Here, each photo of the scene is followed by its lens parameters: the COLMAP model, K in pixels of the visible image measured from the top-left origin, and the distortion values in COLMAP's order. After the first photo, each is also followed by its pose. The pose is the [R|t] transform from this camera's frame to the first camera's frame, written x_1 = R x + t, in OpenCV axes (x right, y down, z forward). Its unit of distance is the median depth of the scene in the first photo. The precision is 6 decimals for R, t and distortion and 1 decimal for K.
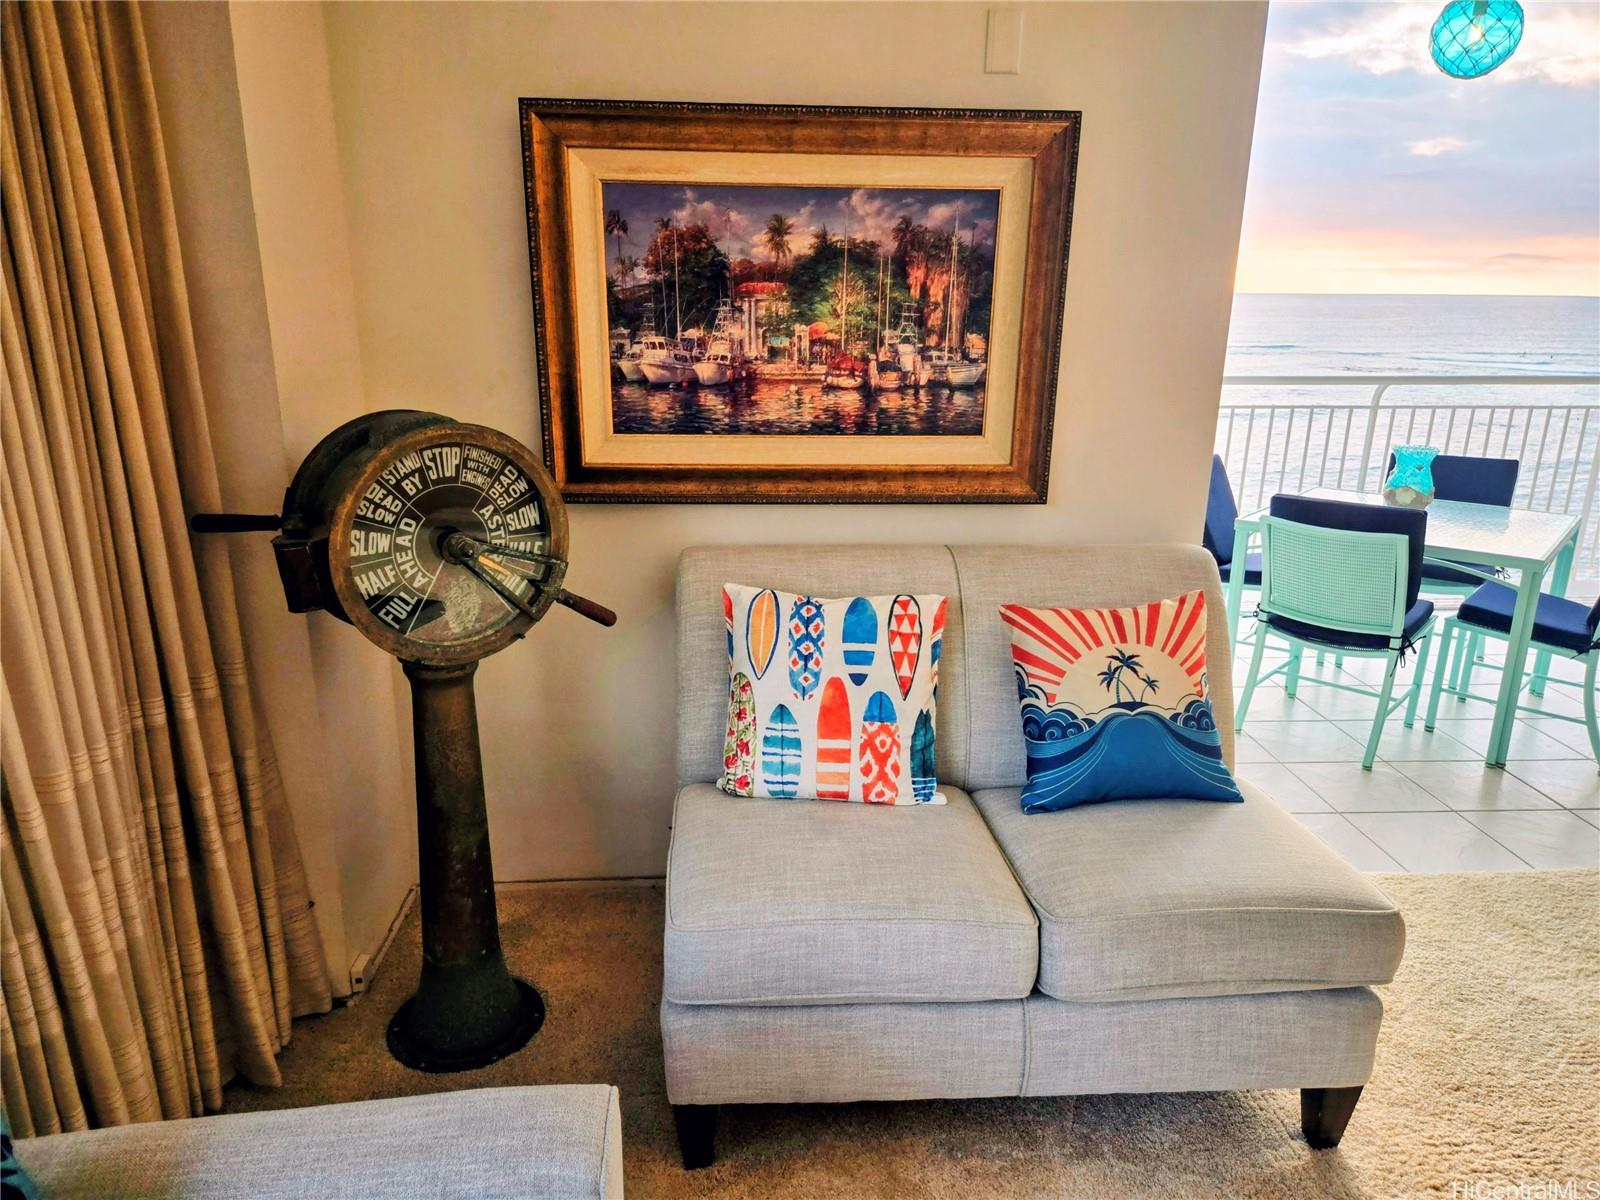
lens RADIAL K [[1059.4, 0, 800.4], [0, 1059.4, 610.7], [0, 0, 1]] dist [0.044389, -0.005349]
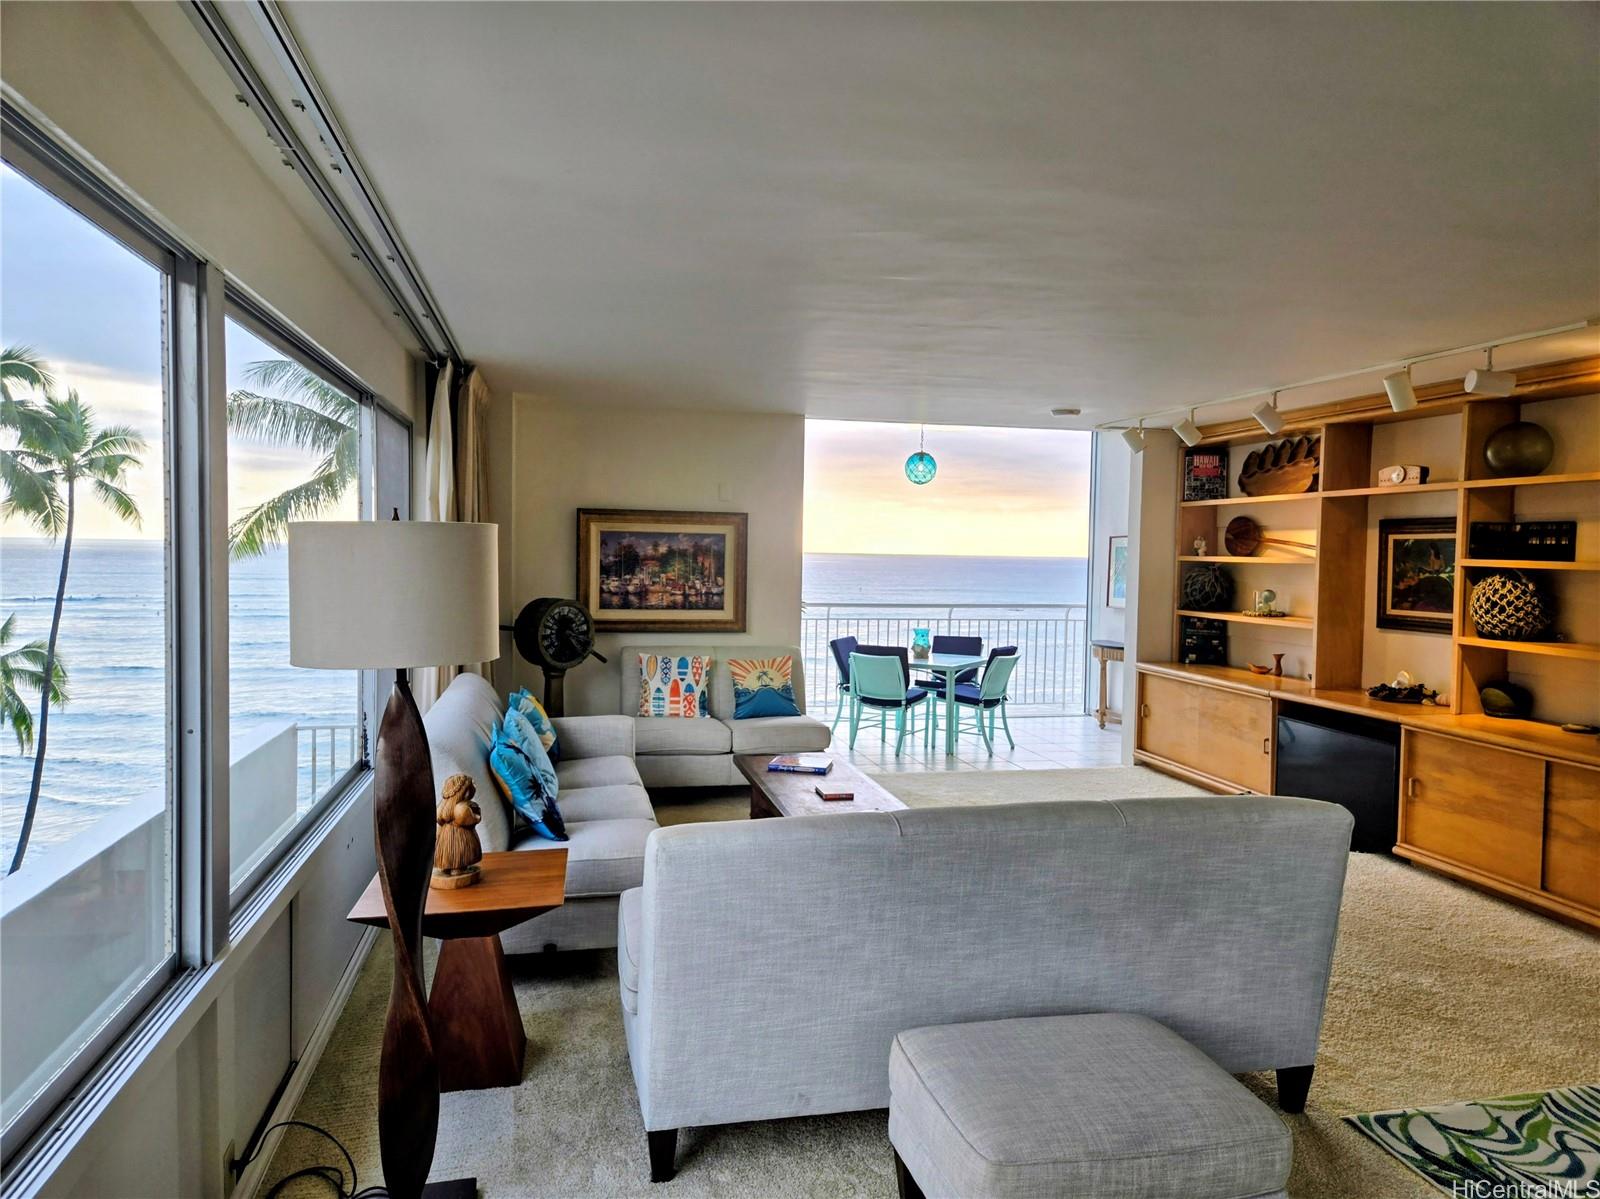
lens RADIAL K [[1059.4, 0, 807.3], [0, 1059.4, 597.2], [0, 0, 1]] dist [0.044389, -0.005349]
pose [[0.986969, 0.000287, 0.160909, -0.083000], [0.038817, 0.970040, -0.239824, 0.565038], [-0.156157, 0.242945, 0.957388, -2.049608]]
